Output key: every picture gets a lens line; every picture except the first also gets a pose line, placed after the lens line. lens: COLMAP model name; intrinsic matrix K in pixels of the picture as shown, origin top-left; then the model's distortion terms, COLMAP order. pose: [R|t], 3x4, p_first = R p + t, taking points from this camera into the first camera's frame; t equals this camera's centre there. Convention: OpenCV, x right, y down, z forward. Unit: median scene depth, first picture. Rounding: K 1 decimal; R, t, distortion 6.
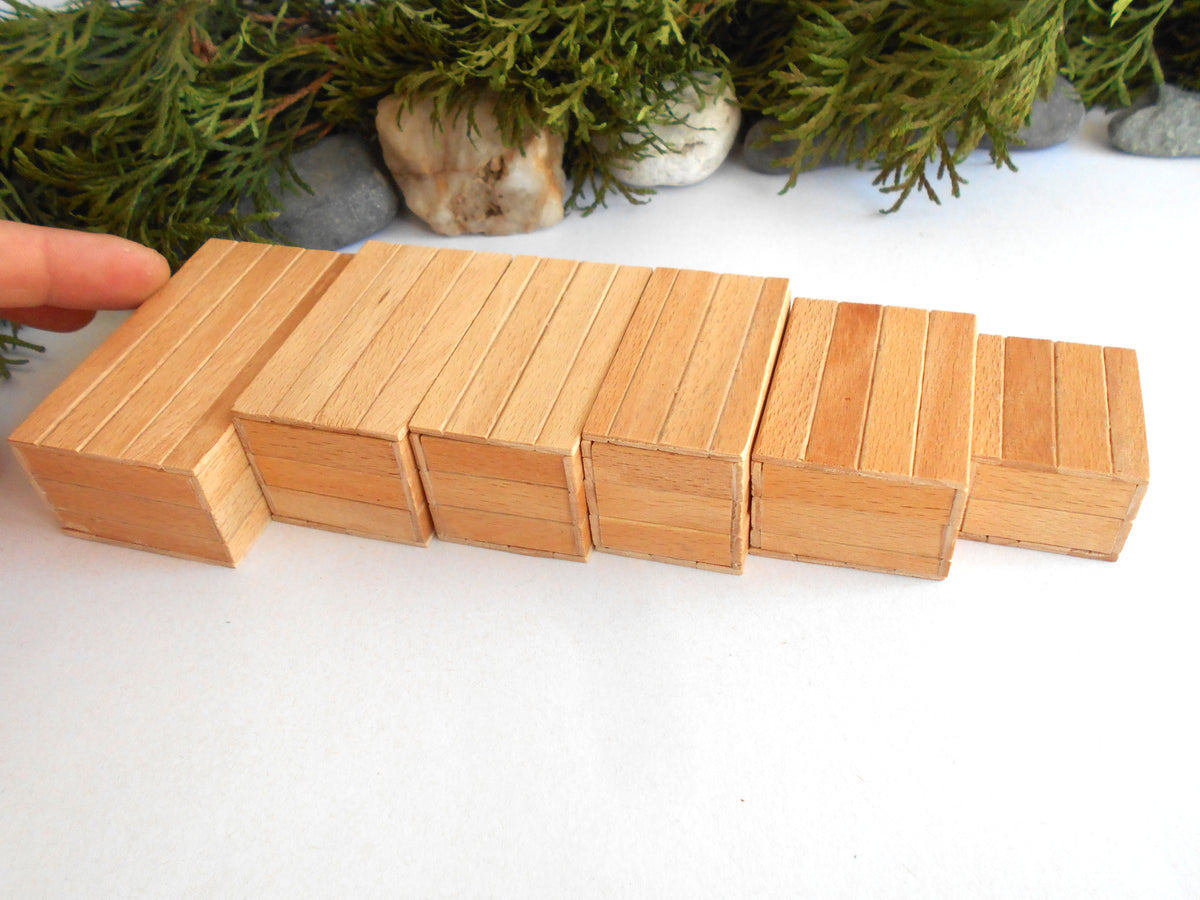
lens RADIAL K [[1049.2, 0, 601.3], [0, 1049.2, 445.3], [0, 0, 1]] dist [-0.002257, 0.006541]
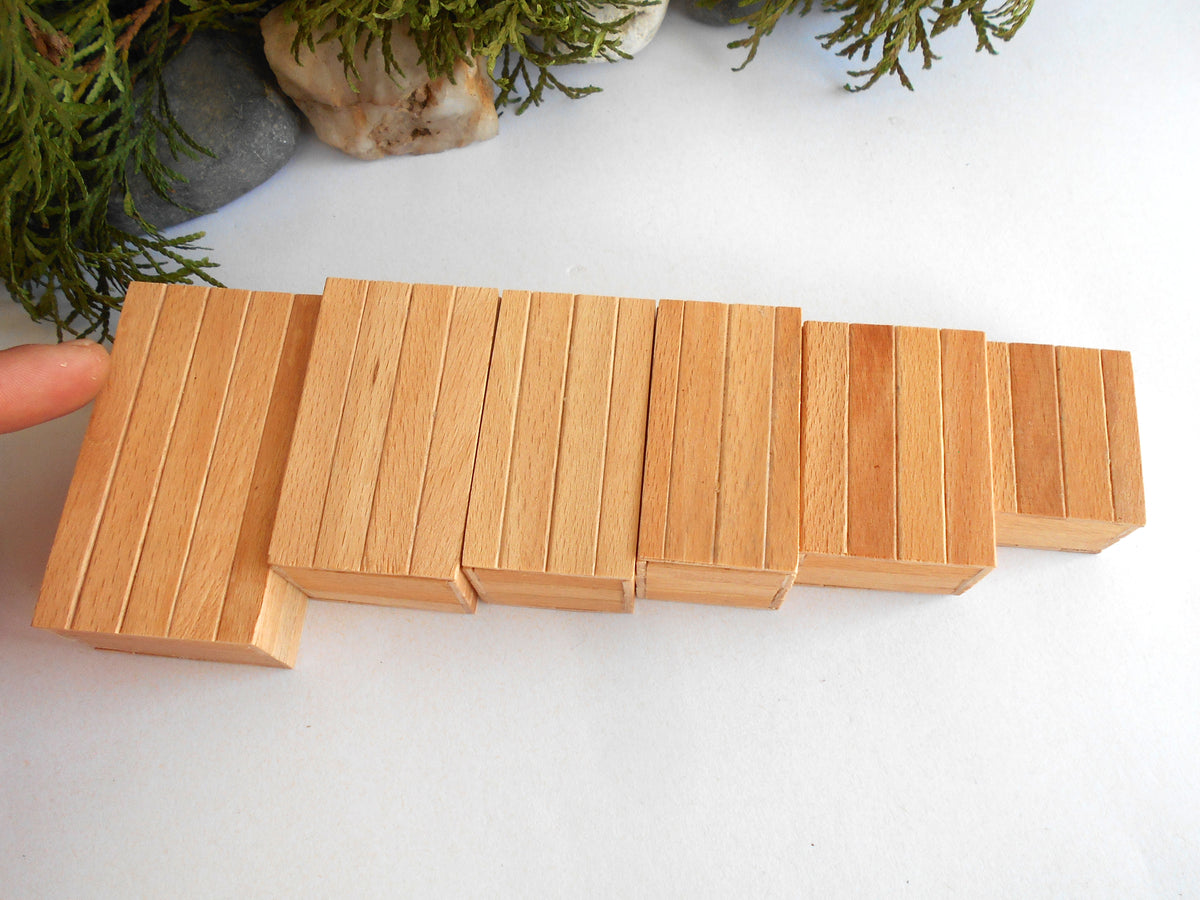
lens RADIAL K [[1049.2, 0, 601.3], [0, 1049.2, 445.3], [0, 0, 1]] dist [-0.002257, 0.006541]
pose [[0.980016, -0.161962, 0.115487, -0.103722], [0.096098, 0.893811, 0.438026, -0.378581], [-0.174167, -0.418174, 0.891513, 0.090170]]
